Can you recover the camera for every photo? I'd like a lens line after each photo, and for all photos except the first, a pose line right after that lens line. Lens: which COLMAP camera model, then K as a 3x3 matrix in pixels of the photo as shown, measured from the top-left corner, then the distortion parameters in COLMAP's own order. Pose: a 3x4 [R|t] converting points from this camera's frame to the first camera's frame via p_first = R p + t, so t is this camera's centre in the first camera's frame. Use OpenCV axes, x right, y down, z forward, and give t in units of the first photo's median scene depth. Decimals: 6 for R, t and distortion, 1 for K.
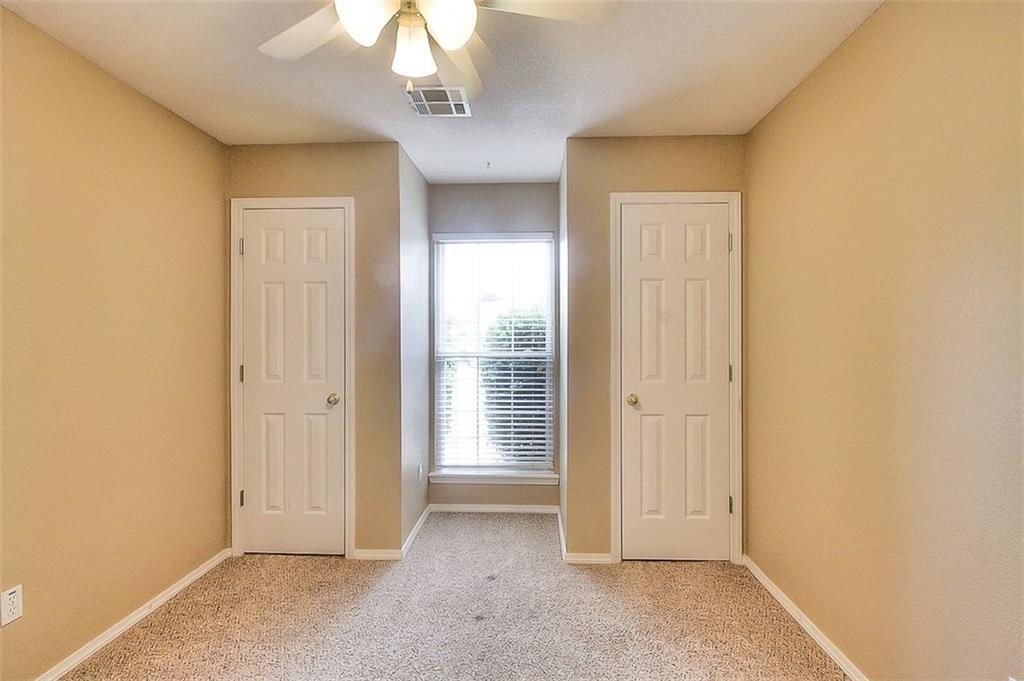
lens RADIAL K [[475.2, 0, 515.6], [0, 475.2, 337.7], [0, 0, 1]] dist [0.005357, -0.014787]
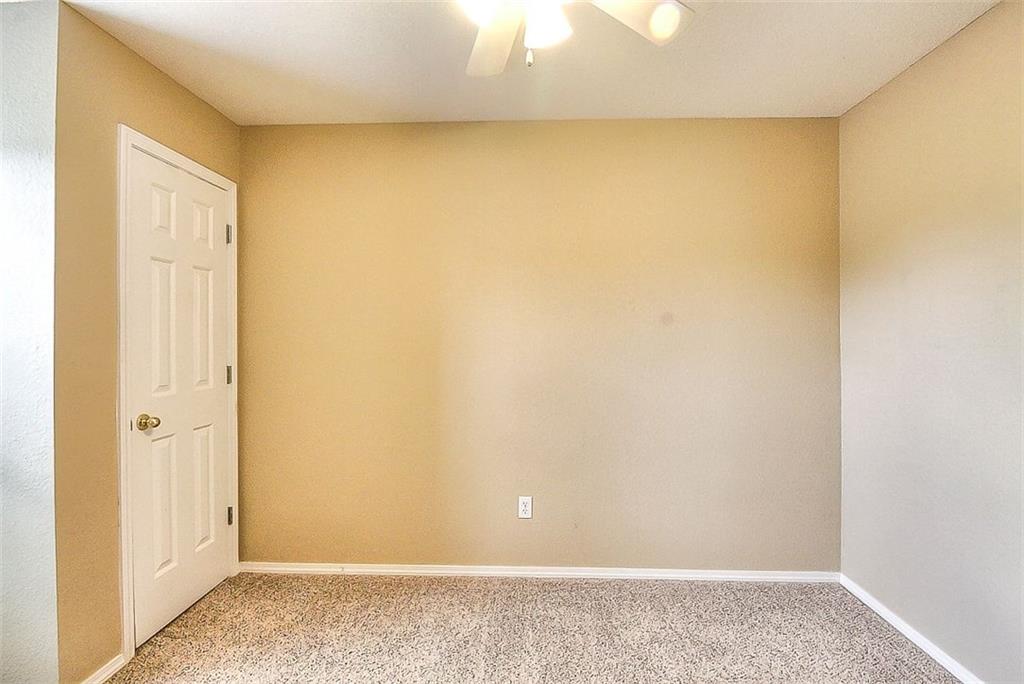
lens RADIAL K [[475.2, 0, 515.6], [0, 475.2, 339.2], [0, 0, 1]] dist [0.005357, -0.014787]
pose [[0.009815, -0.000156, 0.999952, -0.472608], [0.002362, 0.999997, 0.000132, 0.006013], [-0.999949, 0.002361, 0.009815, 0.430163]]
